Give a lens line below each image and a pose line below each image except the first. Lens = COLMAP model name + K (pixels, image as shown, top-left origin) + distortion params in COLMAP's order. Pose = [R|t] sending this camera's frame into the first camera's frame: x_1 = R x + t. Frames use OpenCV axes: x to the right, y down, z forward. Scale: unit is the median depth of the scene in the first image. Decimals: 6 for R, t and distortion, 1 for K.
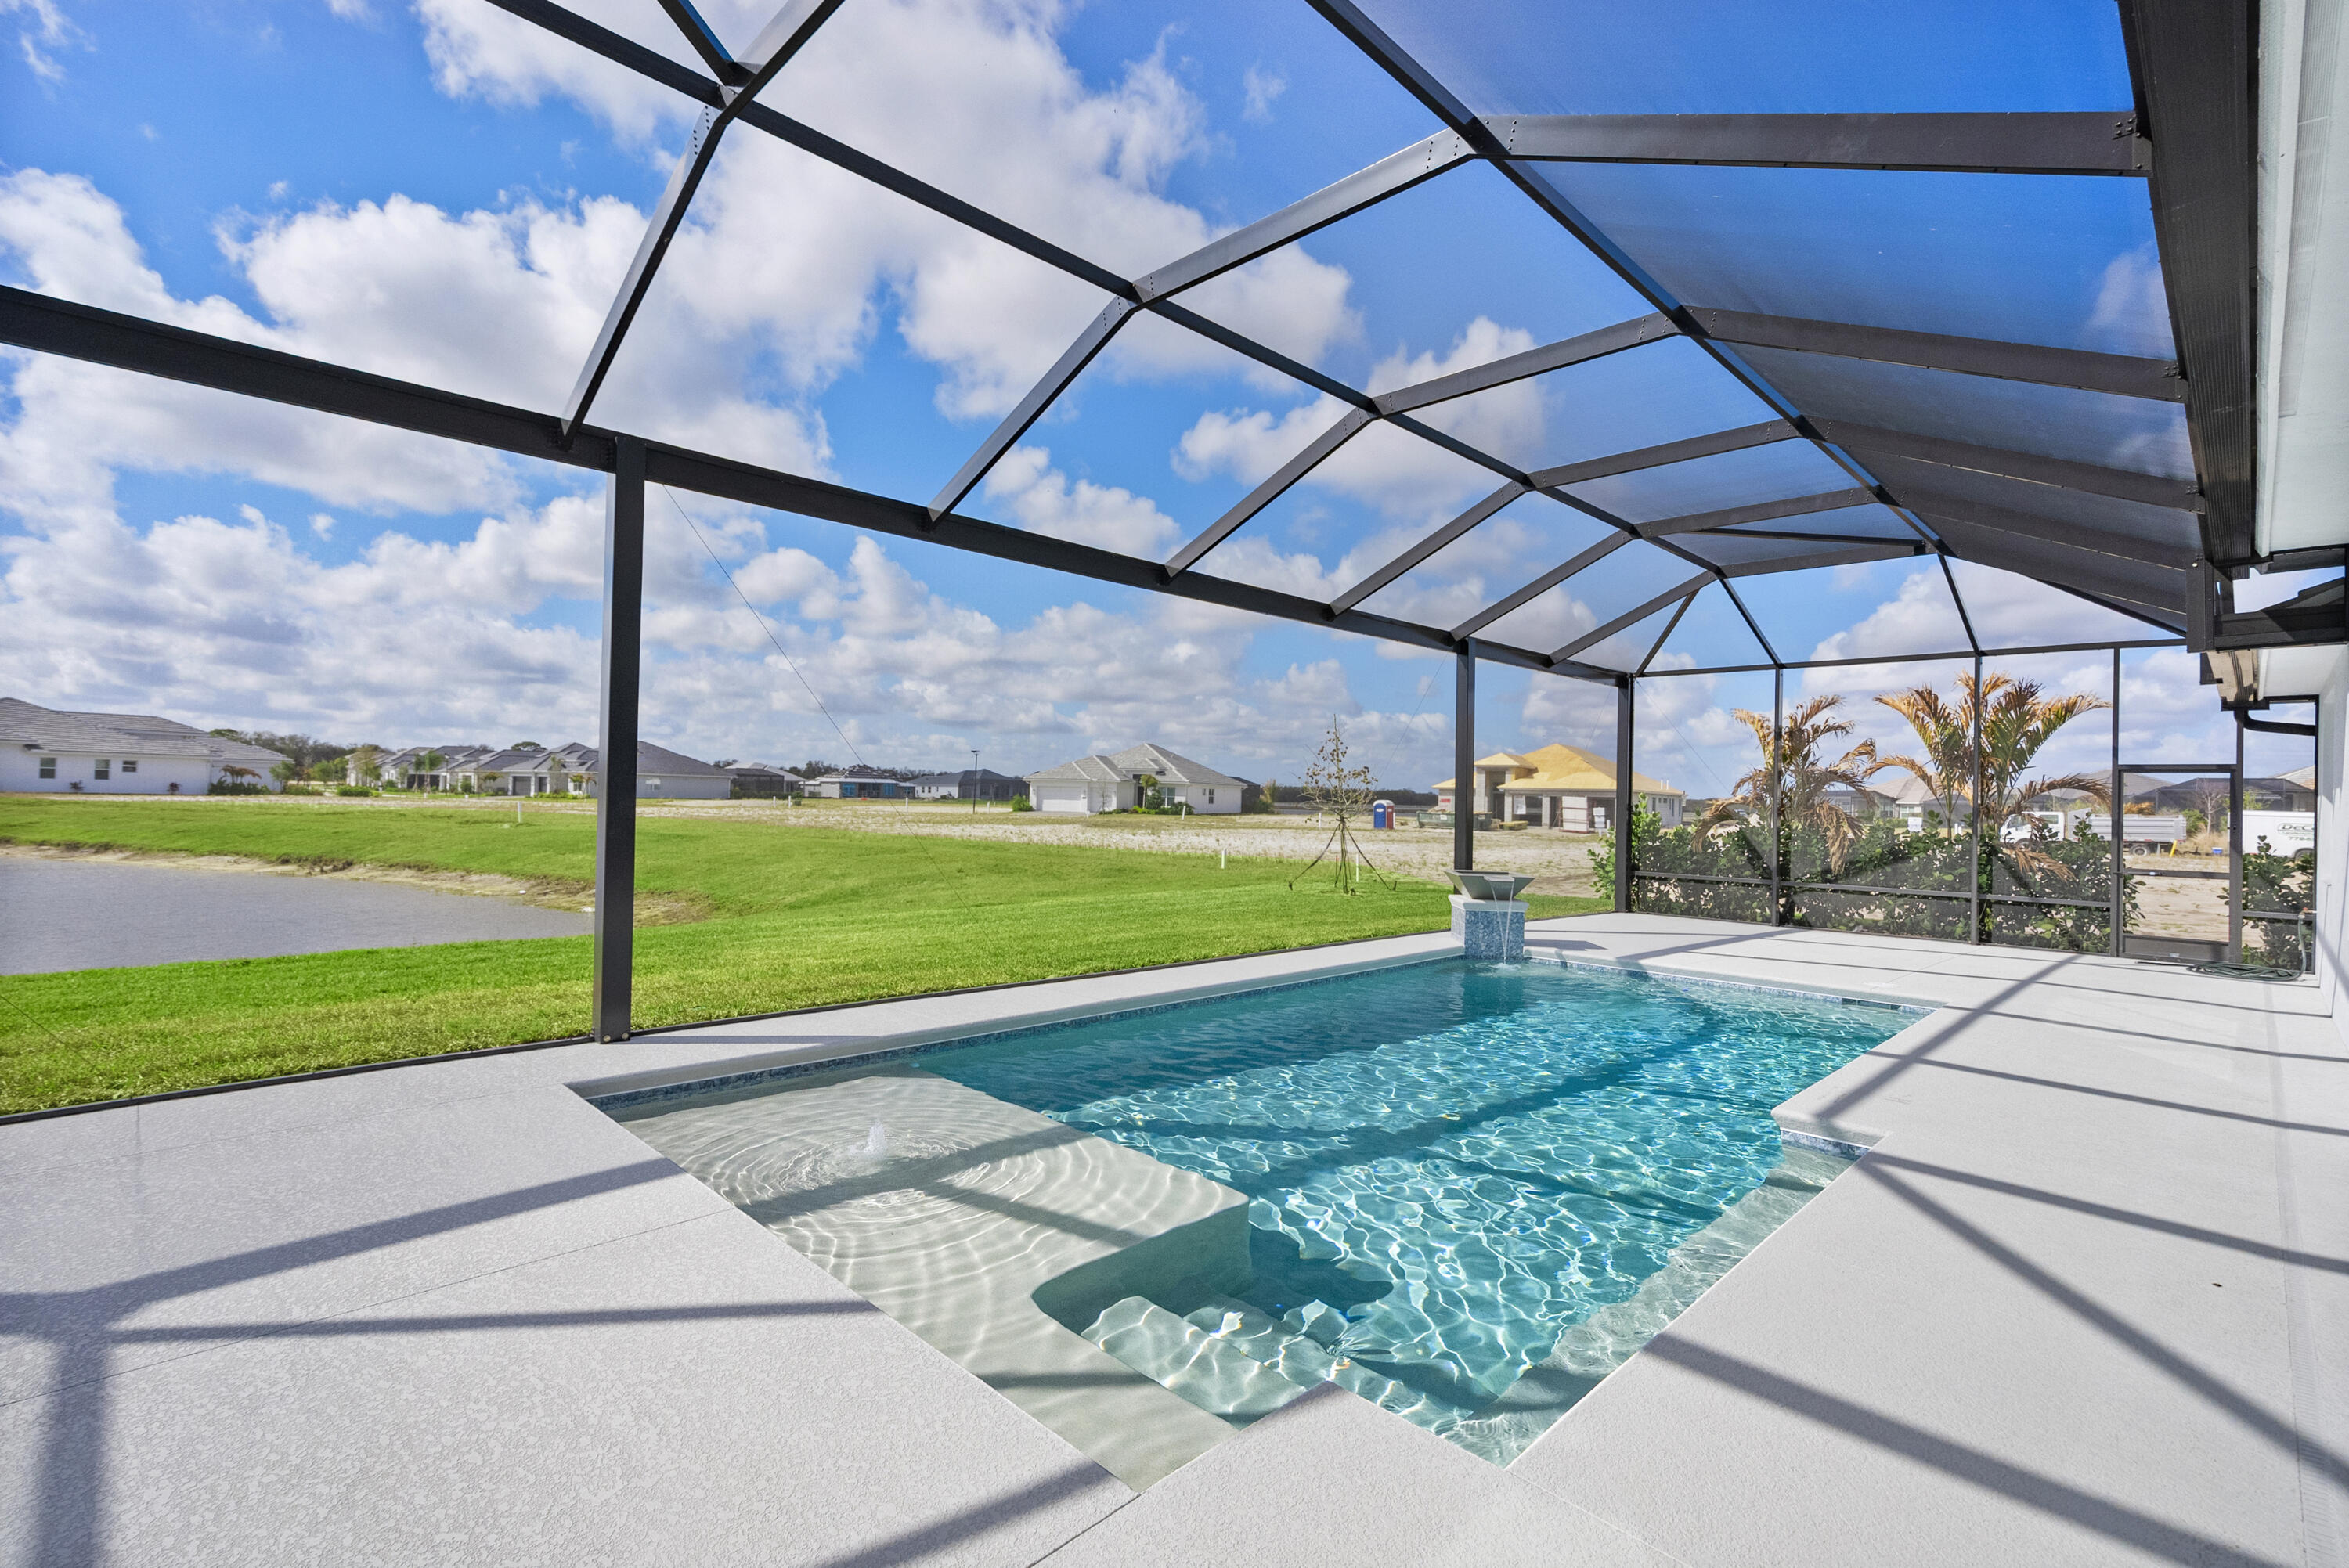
lens RADIAL K [[1068.2, 0, 1160.6], [0, 1068.2, 782.8], [0, 0, 1]] dist [-0.000410, 0.000333]
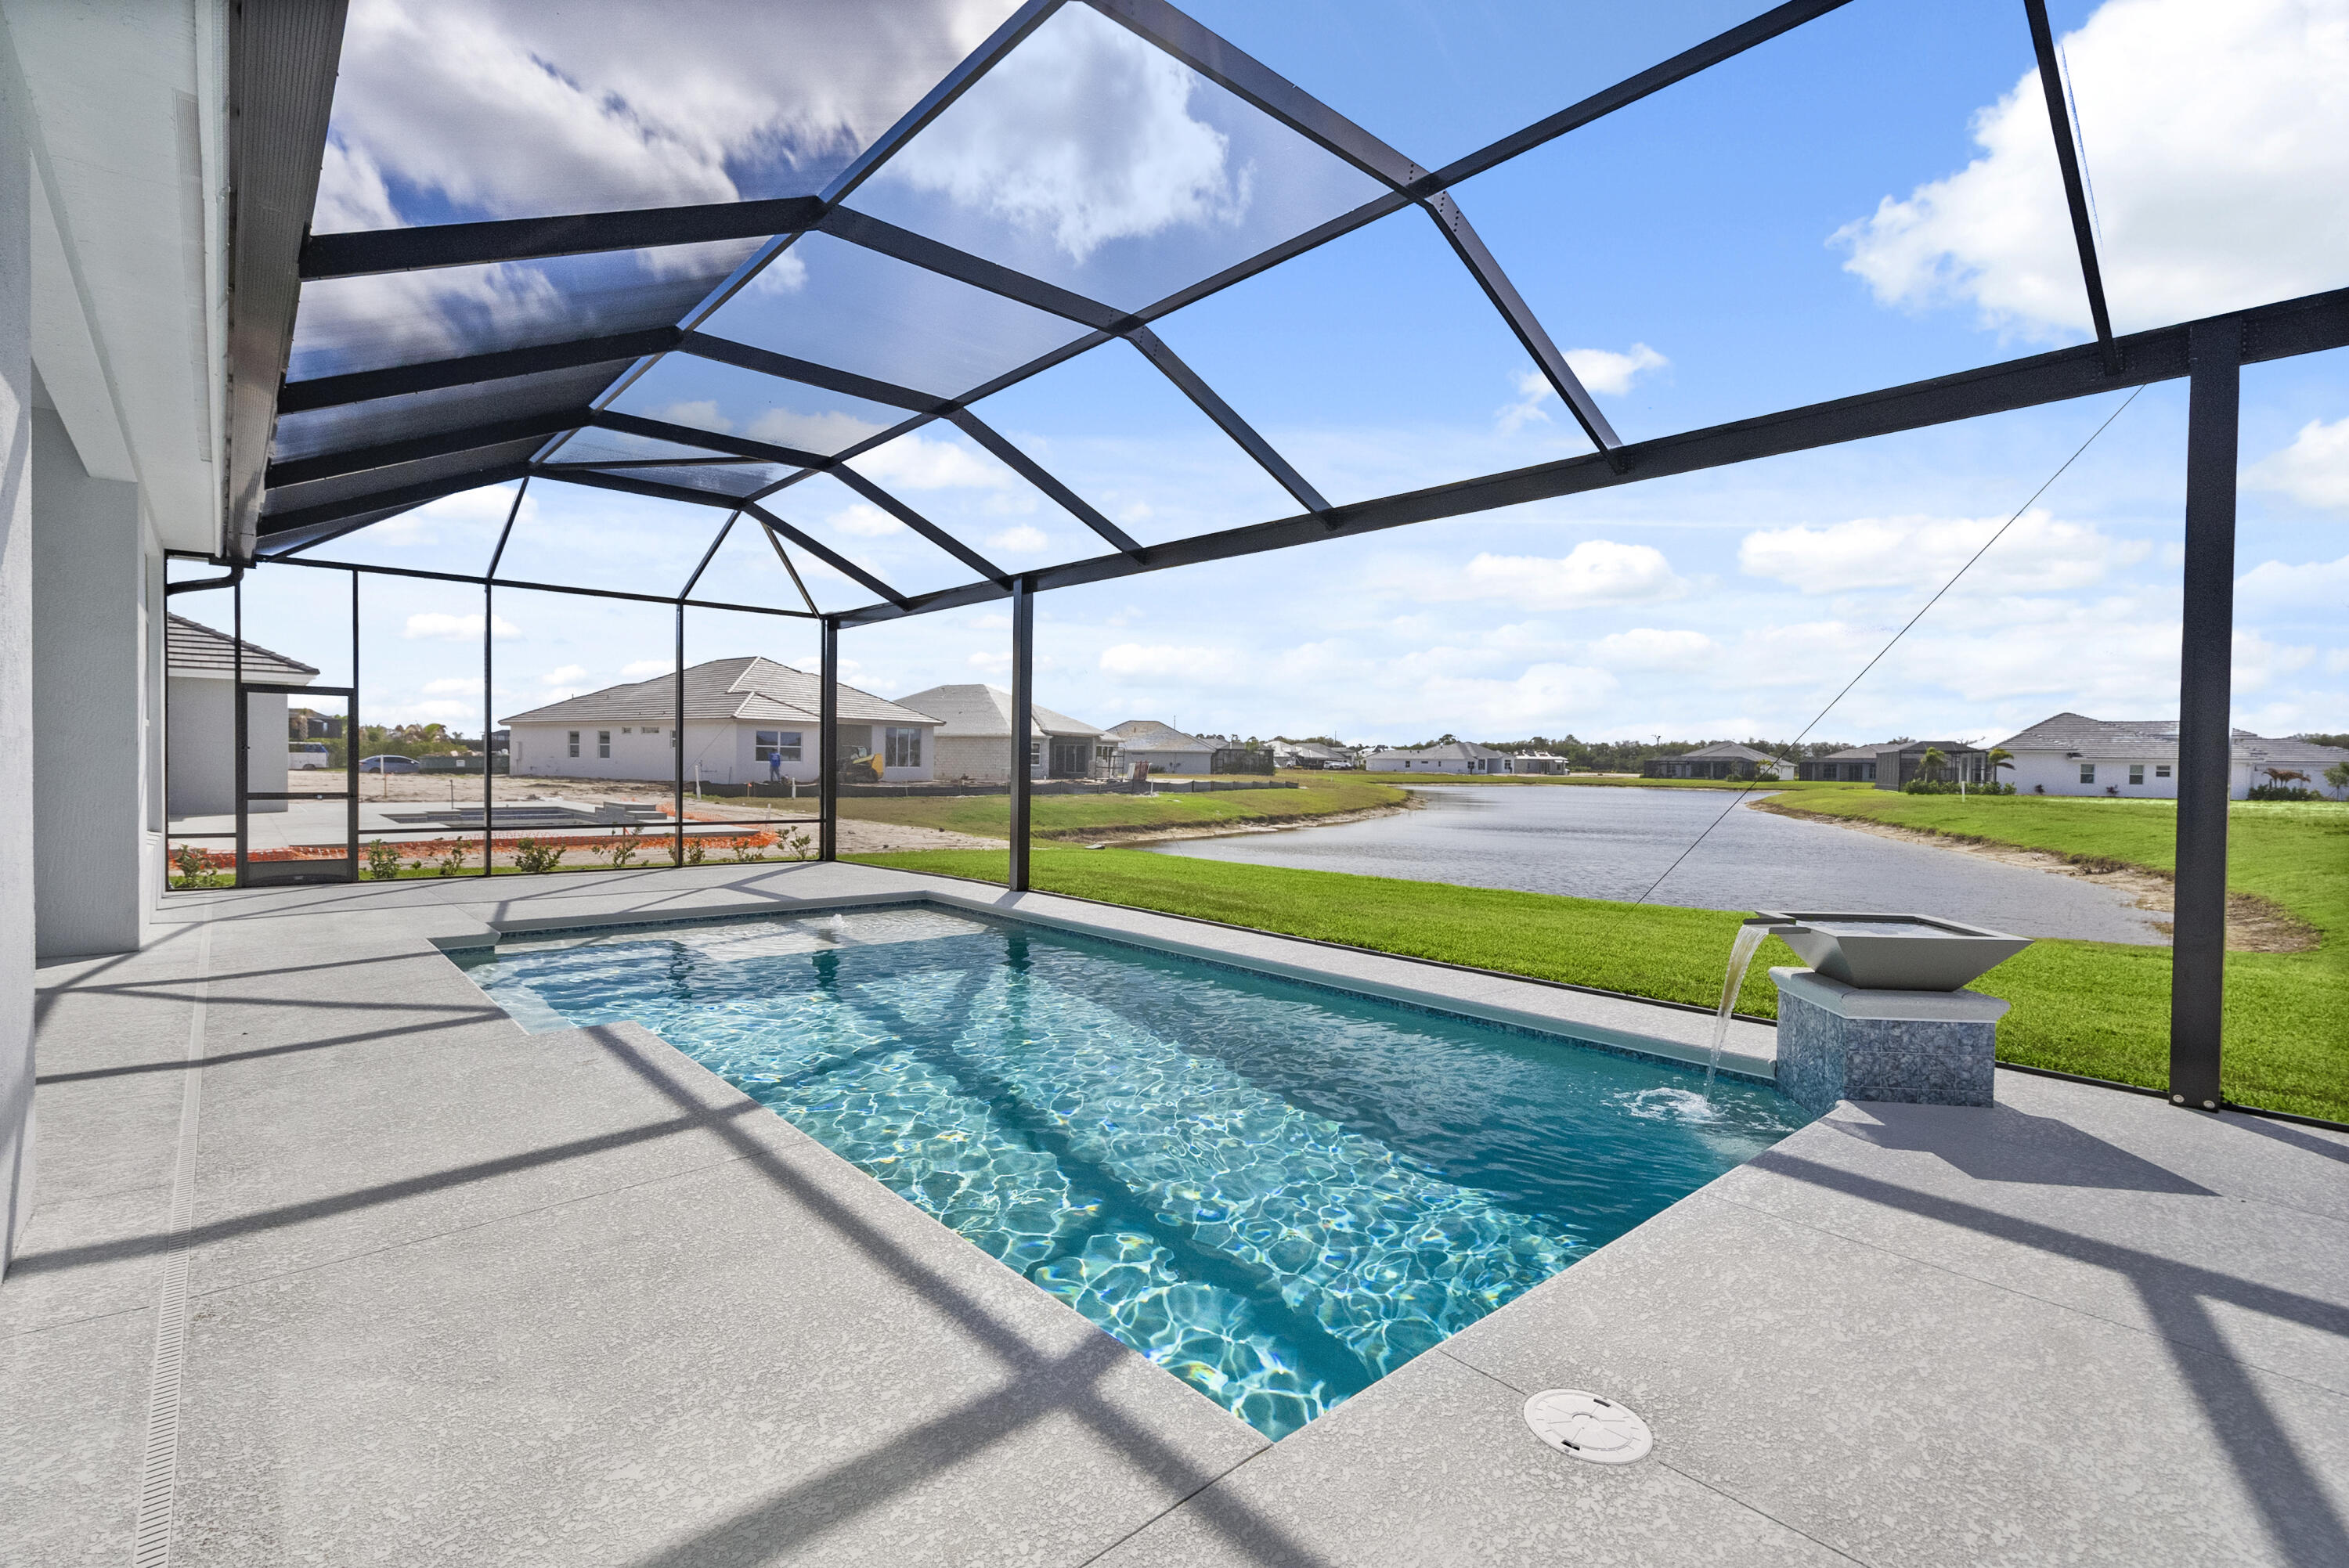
lens RADIAL K [[1068.2, 0, 1160.6], [0, 1068.2, 782.8], [0, 0, 1]] dist [-0.000410, 0.000333]
pose [[-0.051754, -0.007073, -0.998635, 0.318301], [-0.001710, 0.999974, -0.006994, 0.013899], [0.998658, 0.001345, -0.051765, 0.307490]]
